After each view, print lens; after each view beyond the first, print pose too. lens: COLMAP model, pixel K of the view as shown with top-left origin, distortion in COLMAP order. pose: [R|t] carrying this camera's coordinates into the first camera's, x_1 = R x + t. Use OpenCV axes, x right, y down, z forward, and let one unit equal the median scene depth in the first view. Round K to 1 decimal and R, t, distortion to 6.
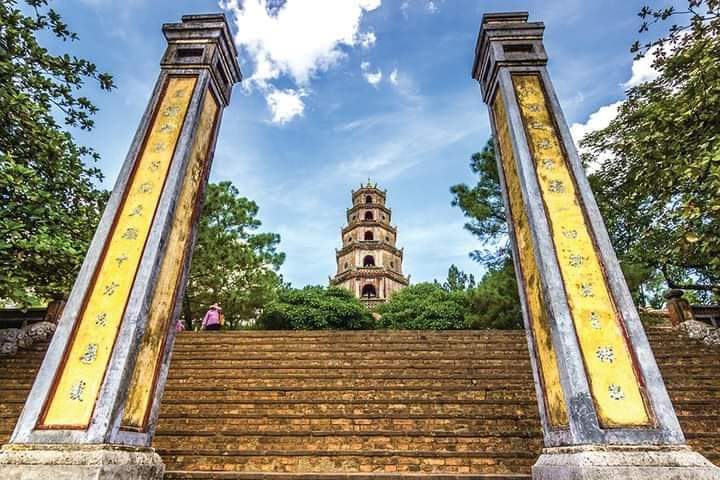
lens RADIAL K [[380.2, 0, 361.1], [0, 380.2, 259.3], [0, 0, 1]] dist [-0.000063, 0.000043]
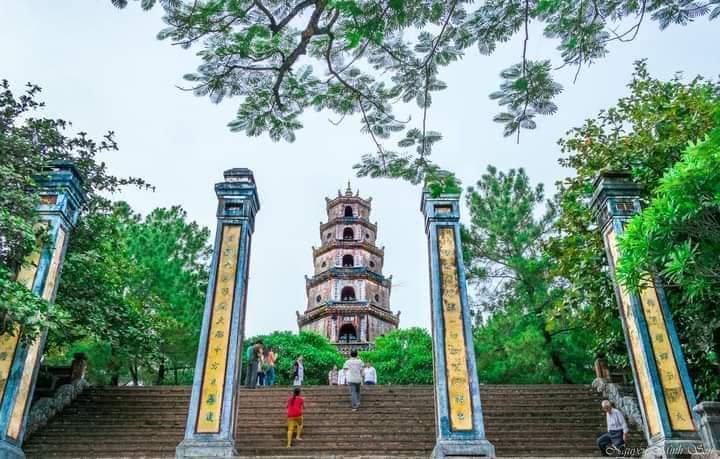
lens RADIAL K [[649.0, 0, 360.0], [0, 649.0, 229.5], [0, 0, 1]] dist [0.004950, 0.000622]
pose [[0.999206, 0.008816, 0.038856, -0.008381], [-0.007195, 0.999105, -0.041672, -0.074228], [-0.039188, 0.041360, 0.998376, -0.362355]]
